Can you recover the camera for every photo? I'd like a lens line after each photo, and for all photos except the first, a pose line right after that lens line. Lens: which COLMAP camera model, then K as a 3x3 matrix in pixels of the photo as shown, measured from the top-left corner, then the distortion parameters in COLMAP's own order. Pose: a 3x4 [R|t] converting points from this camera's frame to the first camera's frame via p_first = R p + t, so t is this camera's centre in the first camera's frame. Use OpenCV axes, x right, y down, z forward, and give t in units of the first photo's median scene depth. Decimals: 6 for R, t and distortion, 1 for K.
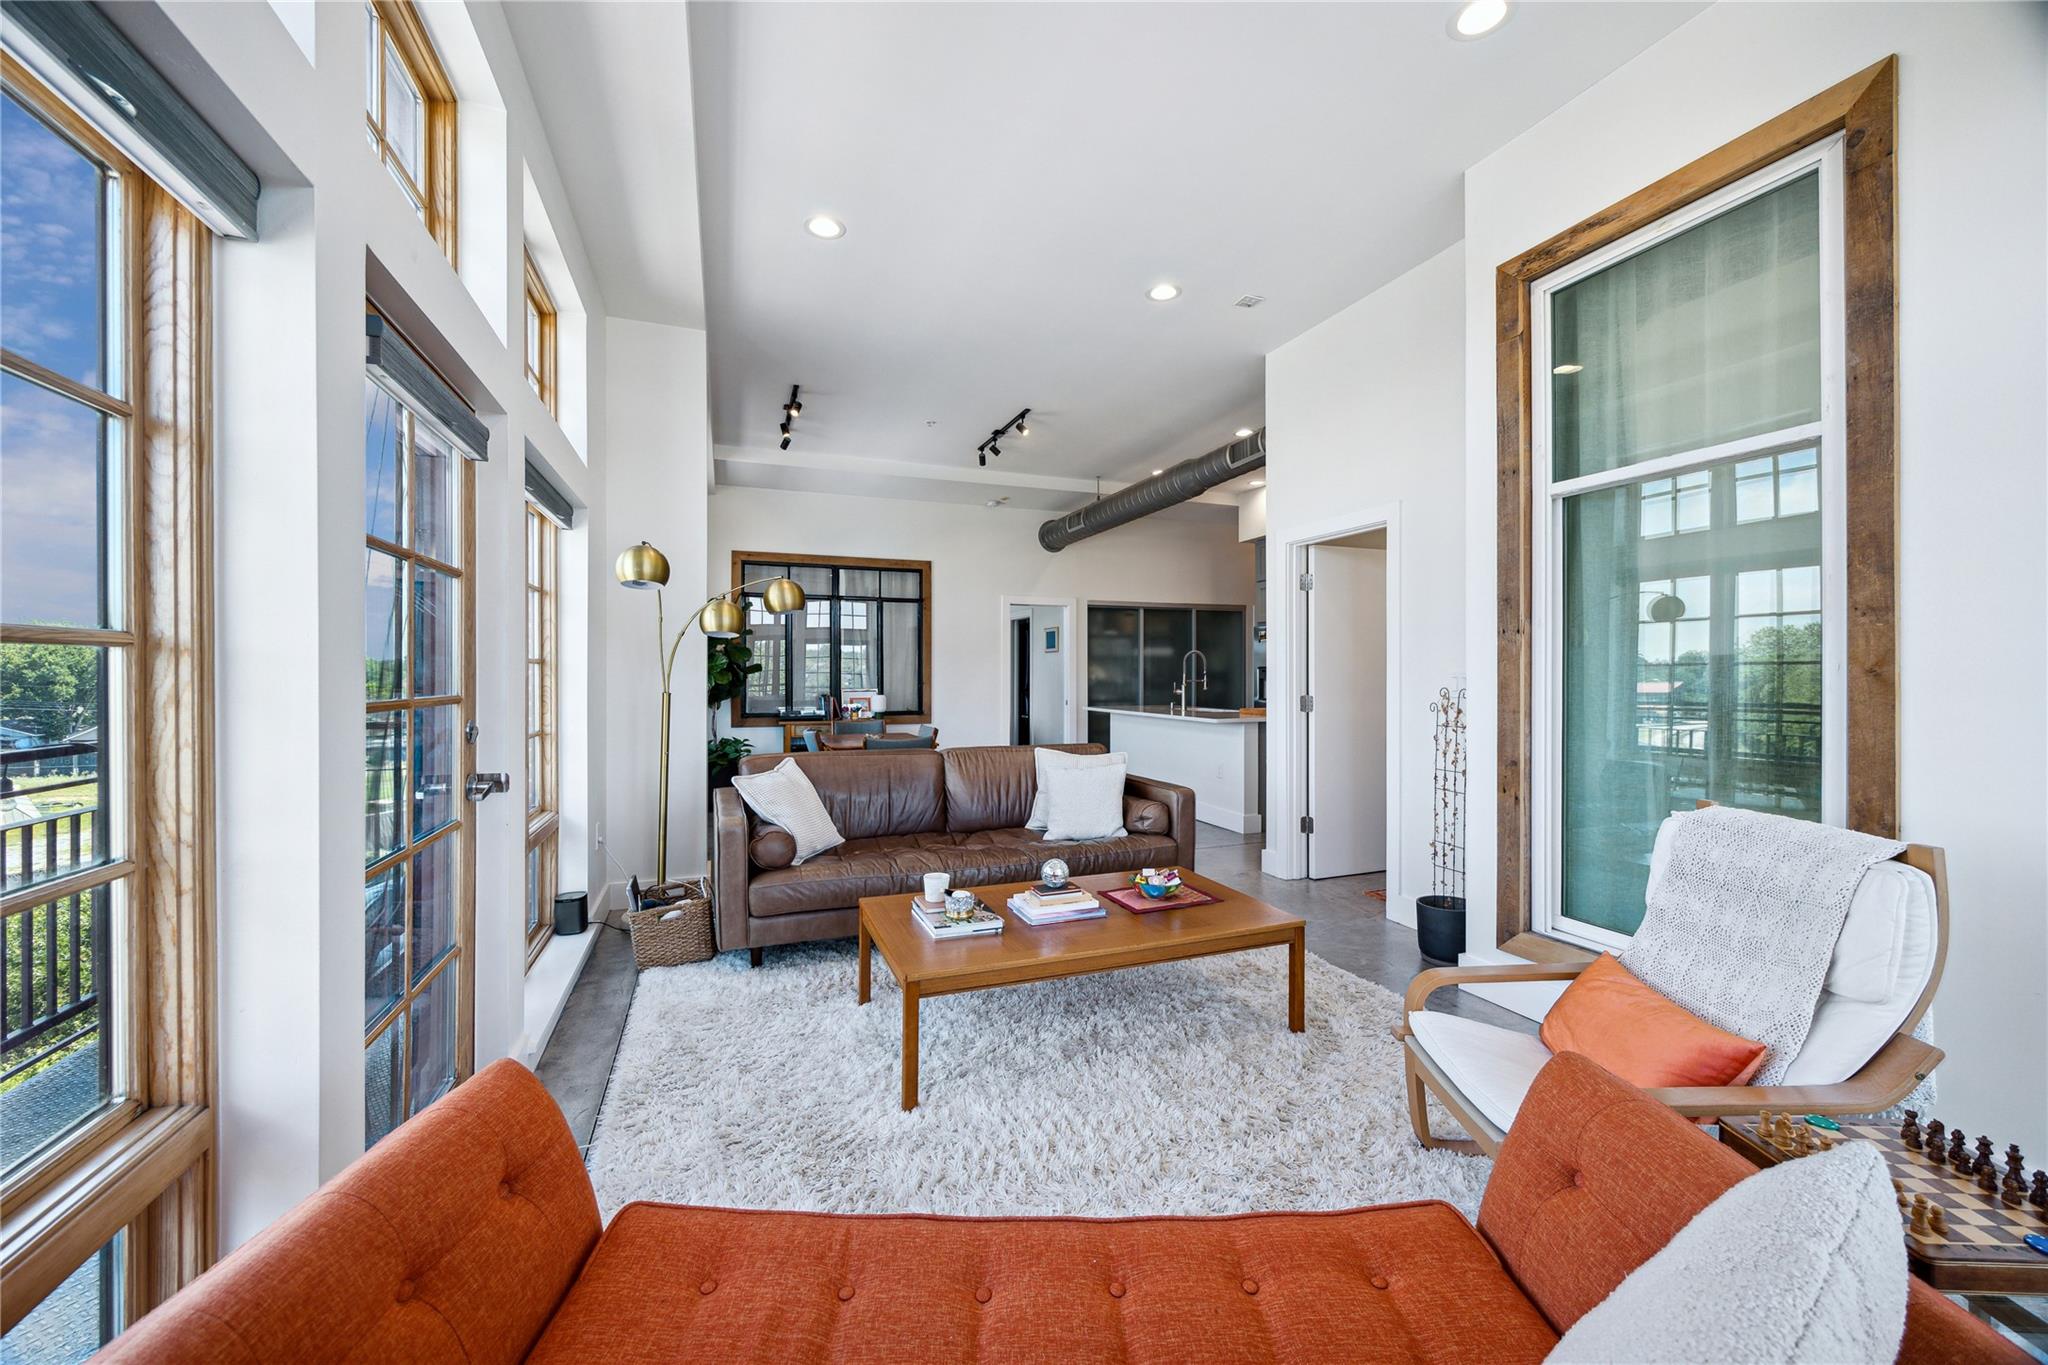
lens RADIAL K [[790.5, 0, 1016.2], [0, 790.5, 679.2], [0, 0, 1]] dist [-0.002323, 0.000541]
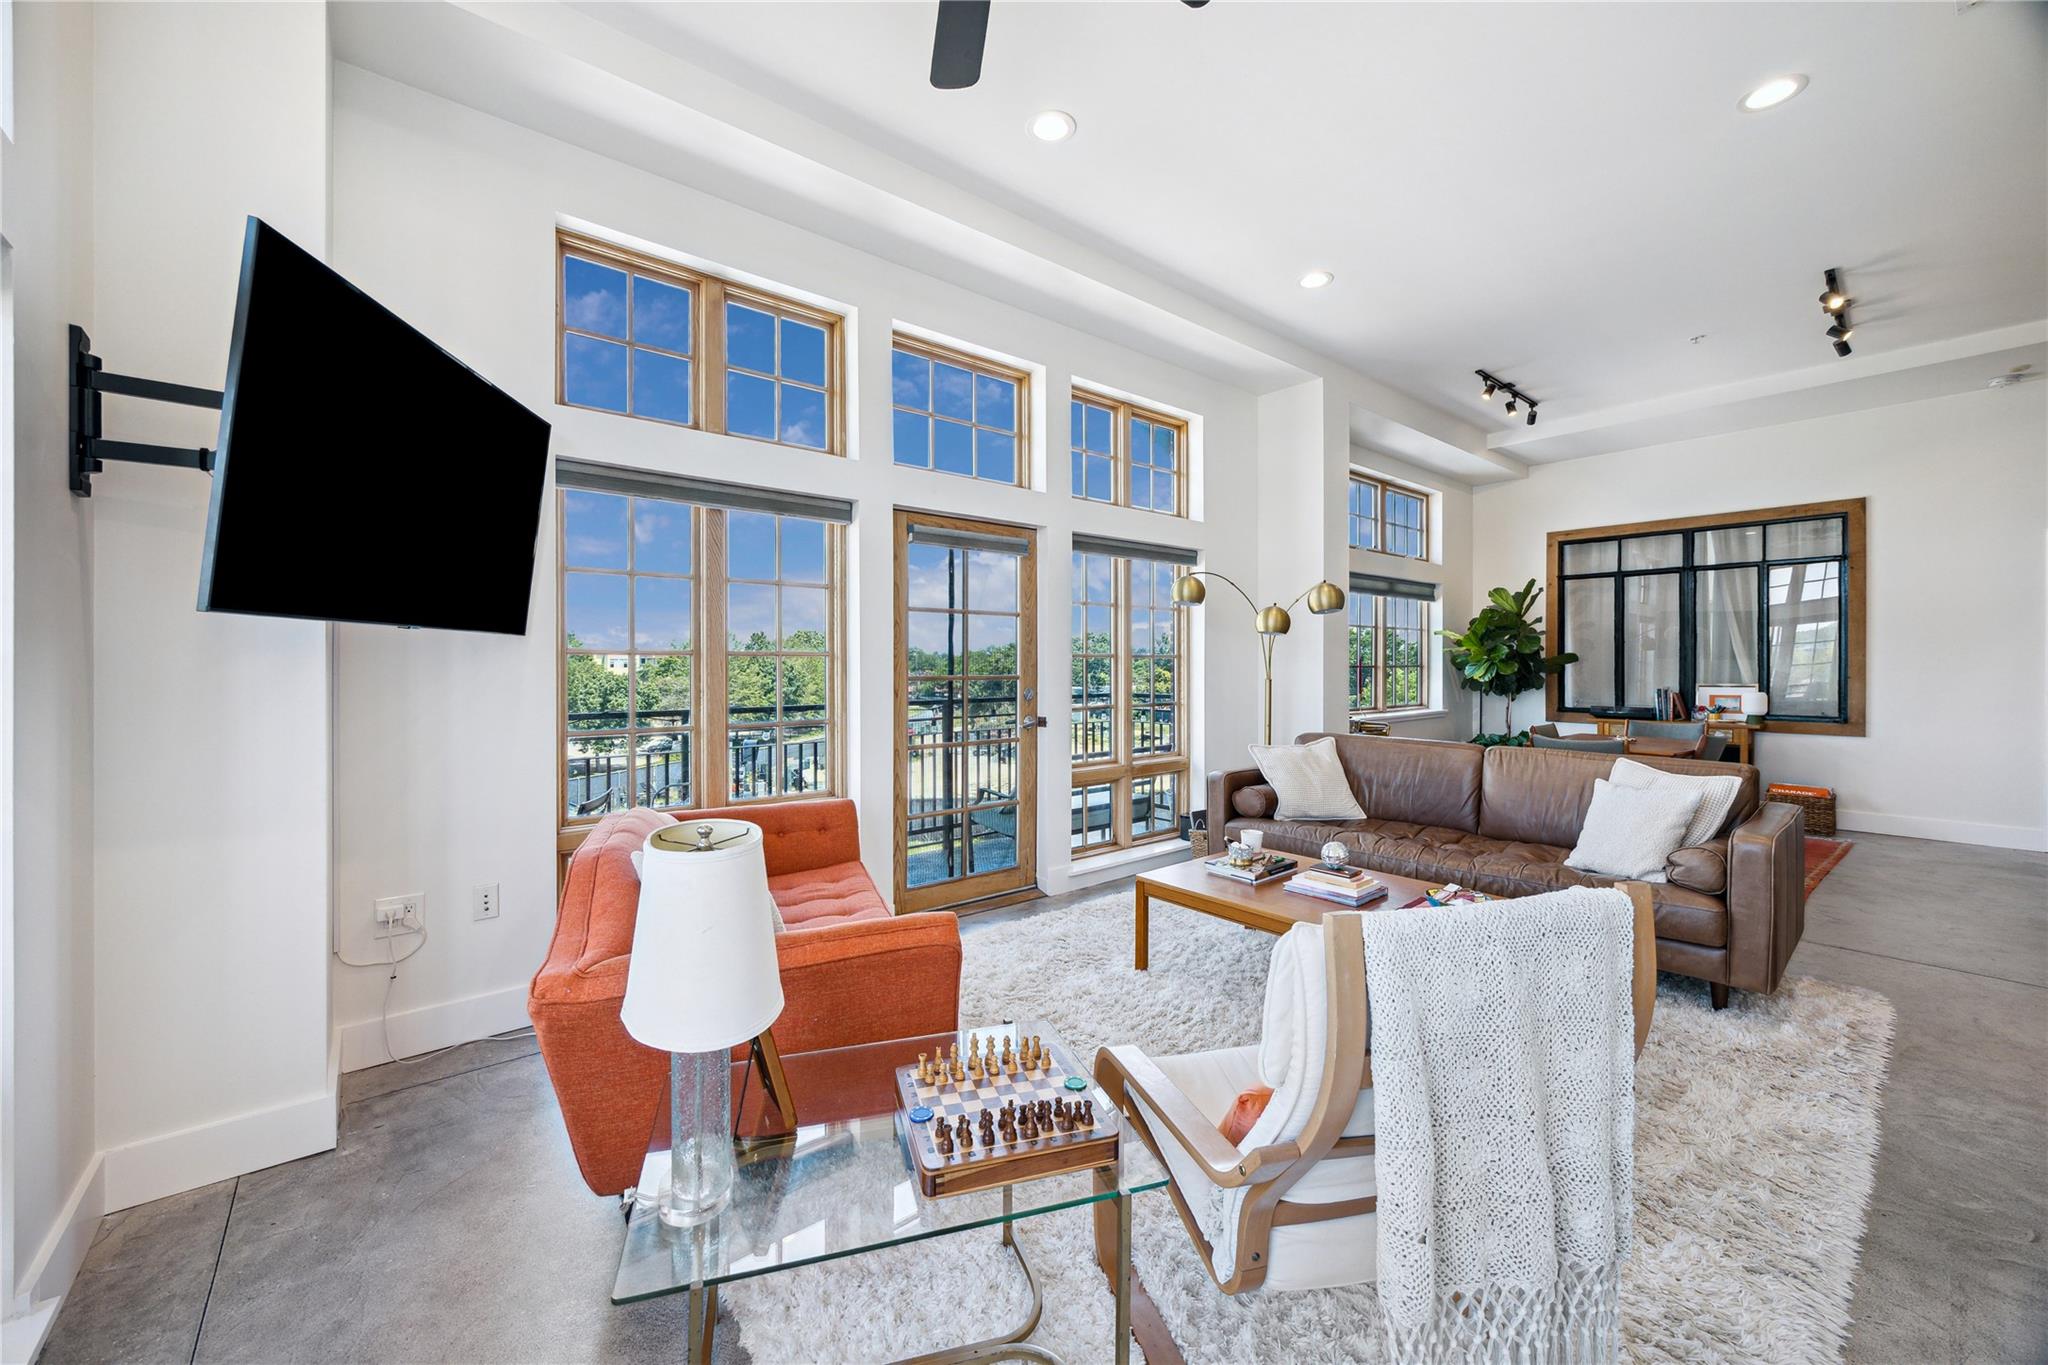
lens RADIAL K [[790.5, 0, 1006.7], [0, 790.5, 674.0], [0, 0, 1]] dist [-0.002323, 0.000541]
pose [[0.316150, 0.012253, -0.948630, 0.303918], [-0.005478, 0.999924, 0.011090, -0.001363], [0.948693, 0.001691, 0.316193, 0.085245]]
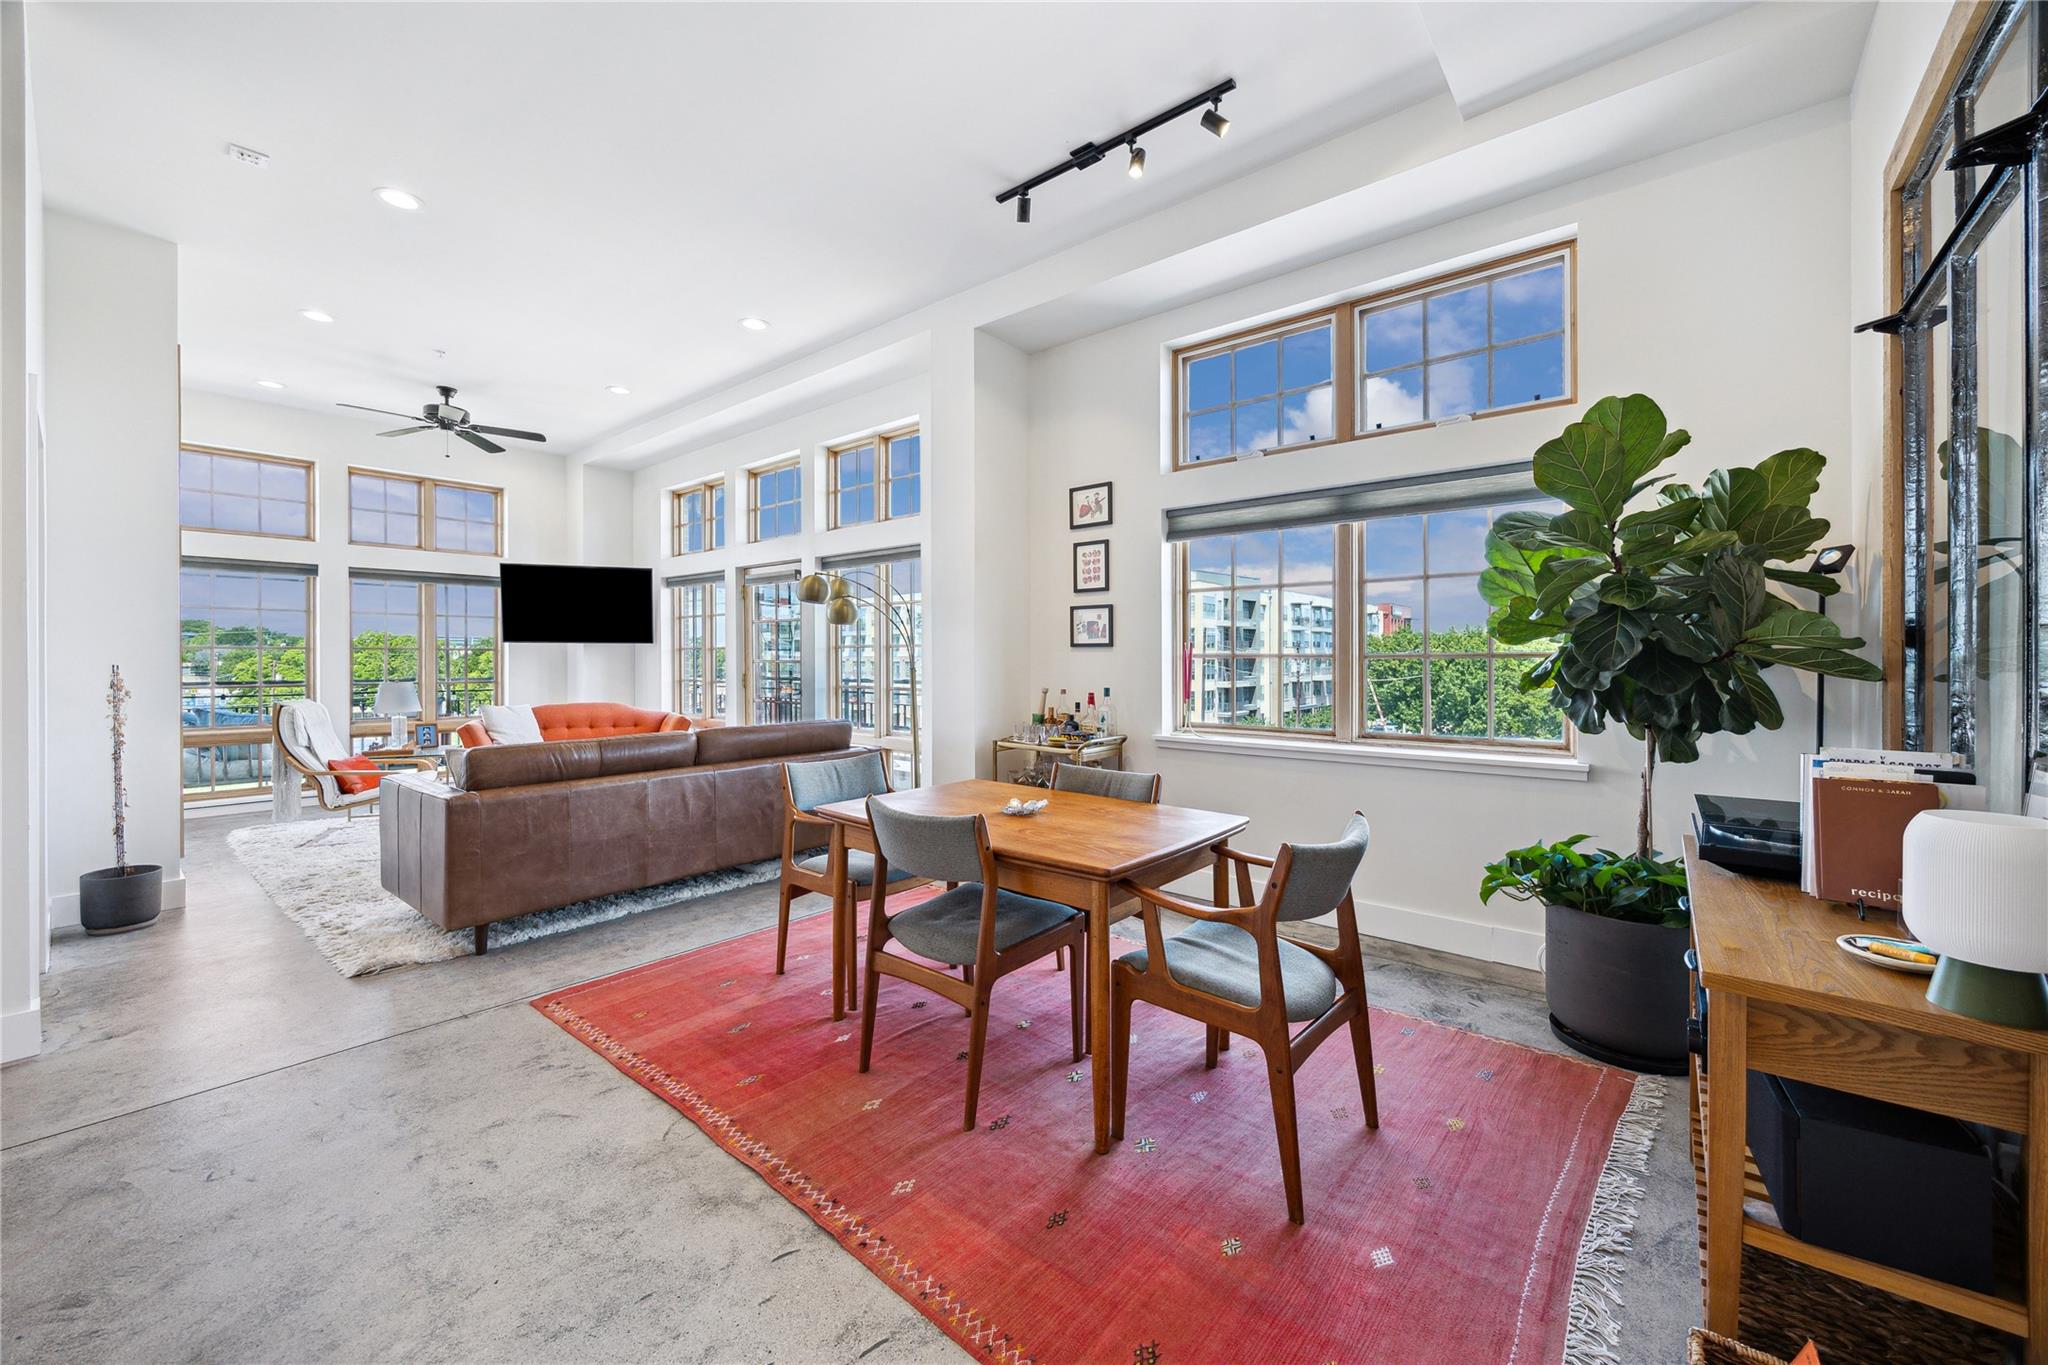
lens RADIAL K [[790.5, 0, 1021.3], [0, 790.5, 658.9], [0, 0, 1]] dist [-0.002323, 0.000541]
pose [[-0.871491, 0.001216, -0.490410, 0.014702], [-0.003219, 0.999961, 0.008201, -0.004095], [0.490401, 0.008726, -0.871453, 0.998856]]
